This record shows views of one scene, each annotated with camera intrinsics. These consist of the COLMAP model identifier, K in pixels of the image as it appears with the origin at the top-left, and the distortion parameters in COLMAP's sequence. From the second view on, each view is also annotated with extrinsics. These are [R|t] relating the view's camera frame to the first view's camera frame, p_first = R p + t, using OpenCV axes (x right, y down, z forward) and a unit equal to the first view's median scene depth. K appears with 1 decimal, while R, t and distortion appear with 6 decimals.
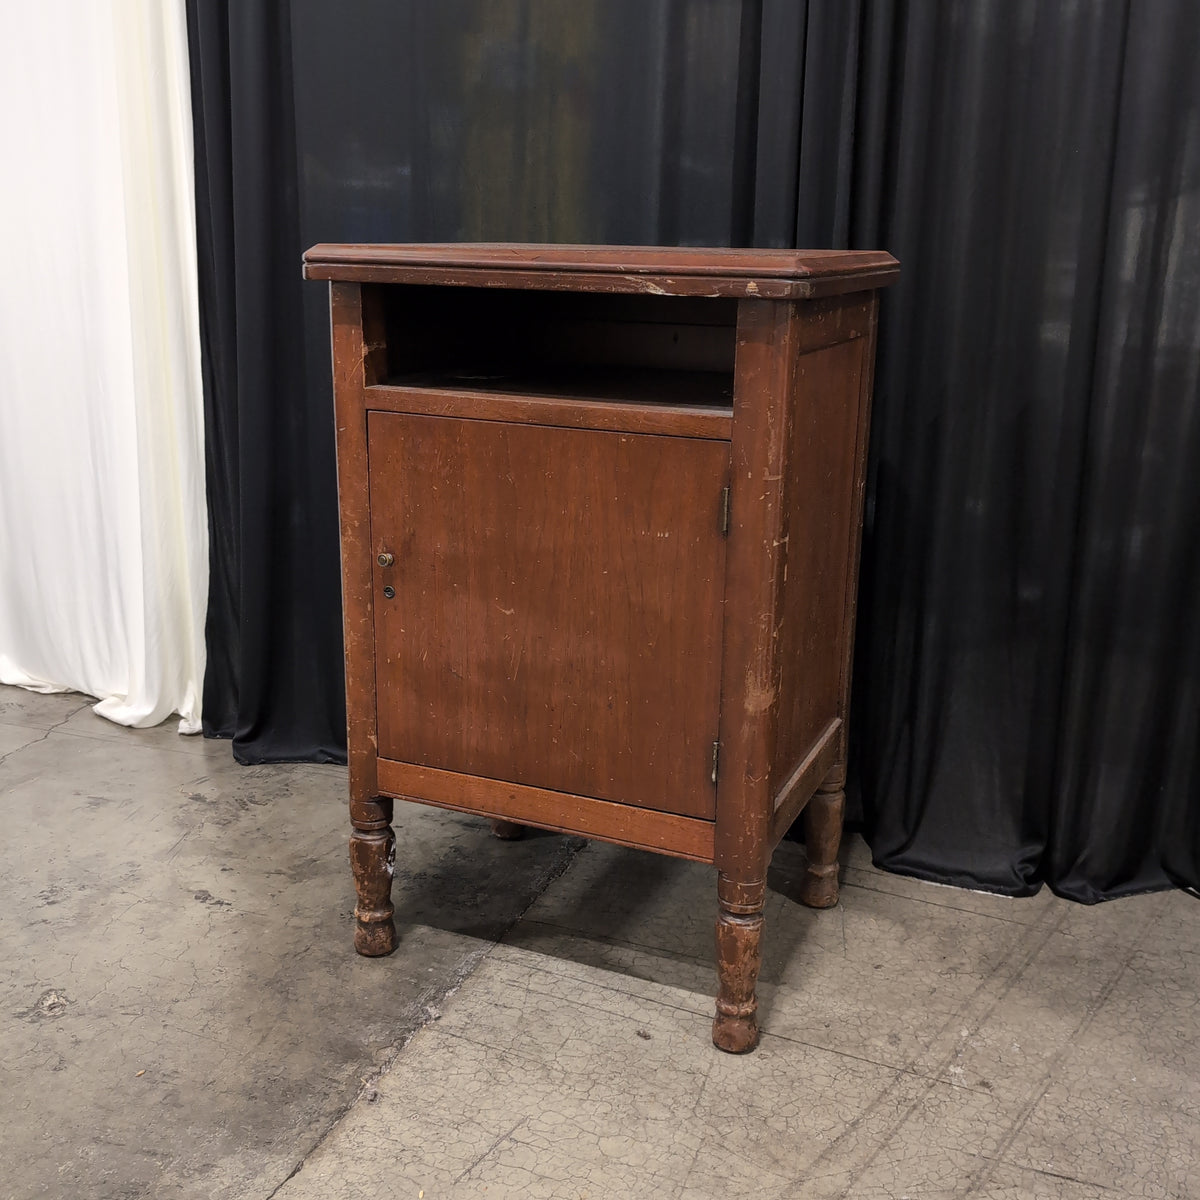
lens RADIAL K [[1358.1, 0, 593.6], [0, 1358.1, 598.5], [0, 0, 1]] dist [-0.002872, 0.000000]
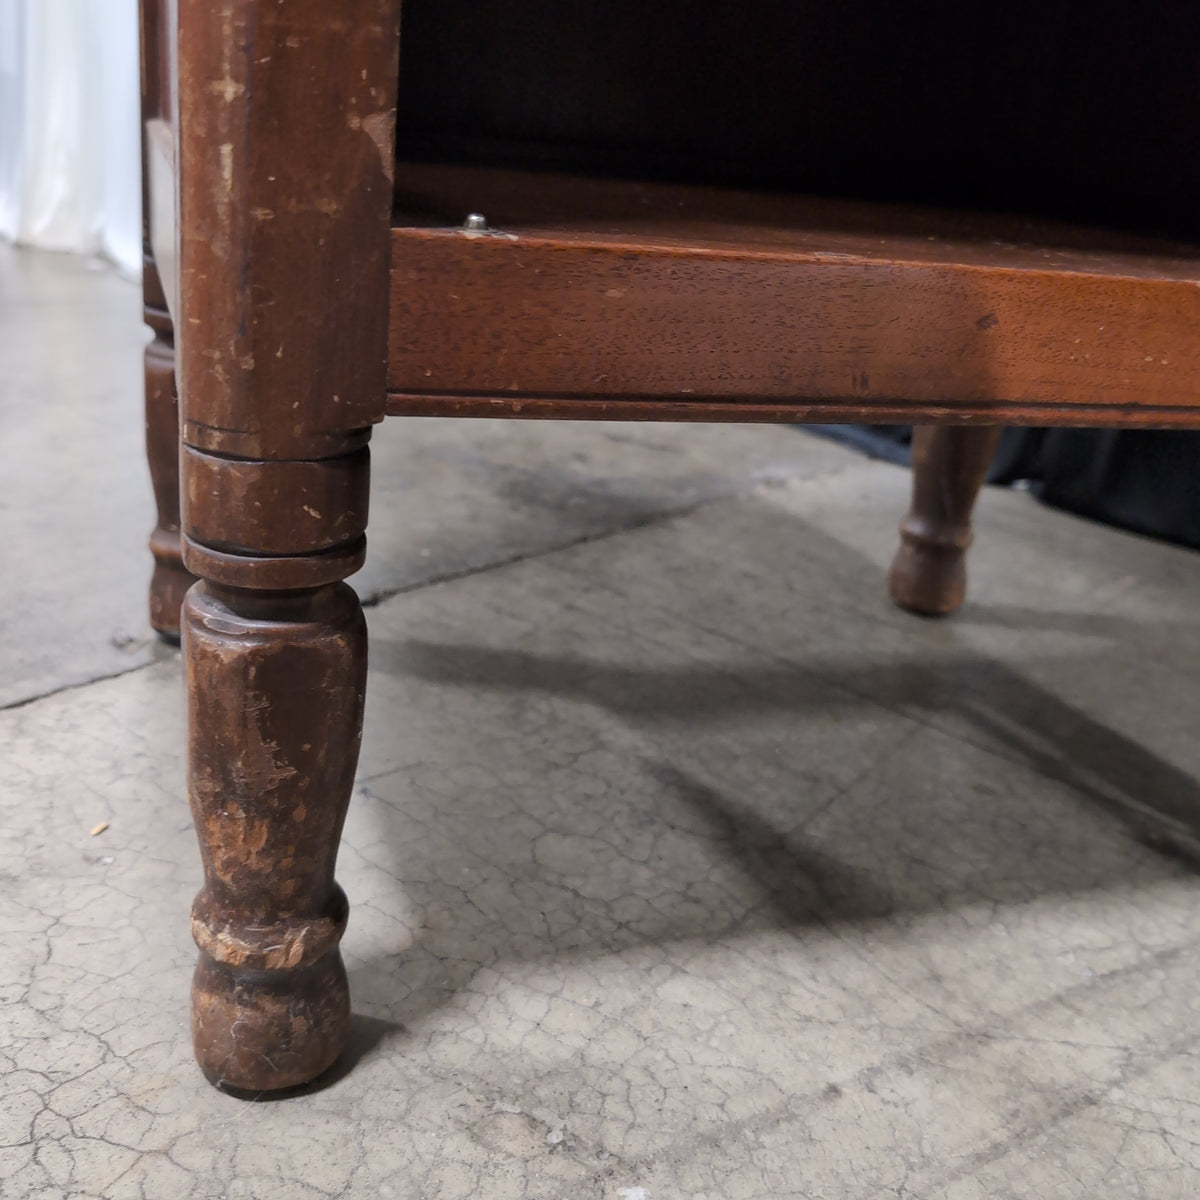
lens RADIAL K [[1358.1, 0, 618.1], [0, 1358.1, 578.9], [0, 0, 1]] dist [-0.002872, 0.000000]
pose [[0.728577, -0.185441, 0.659384, -0.307624], [0.096831, 0.980872, 0.168862, 0.150340], [-0.678085, -0.059180, 0.732597, 0.883599]]
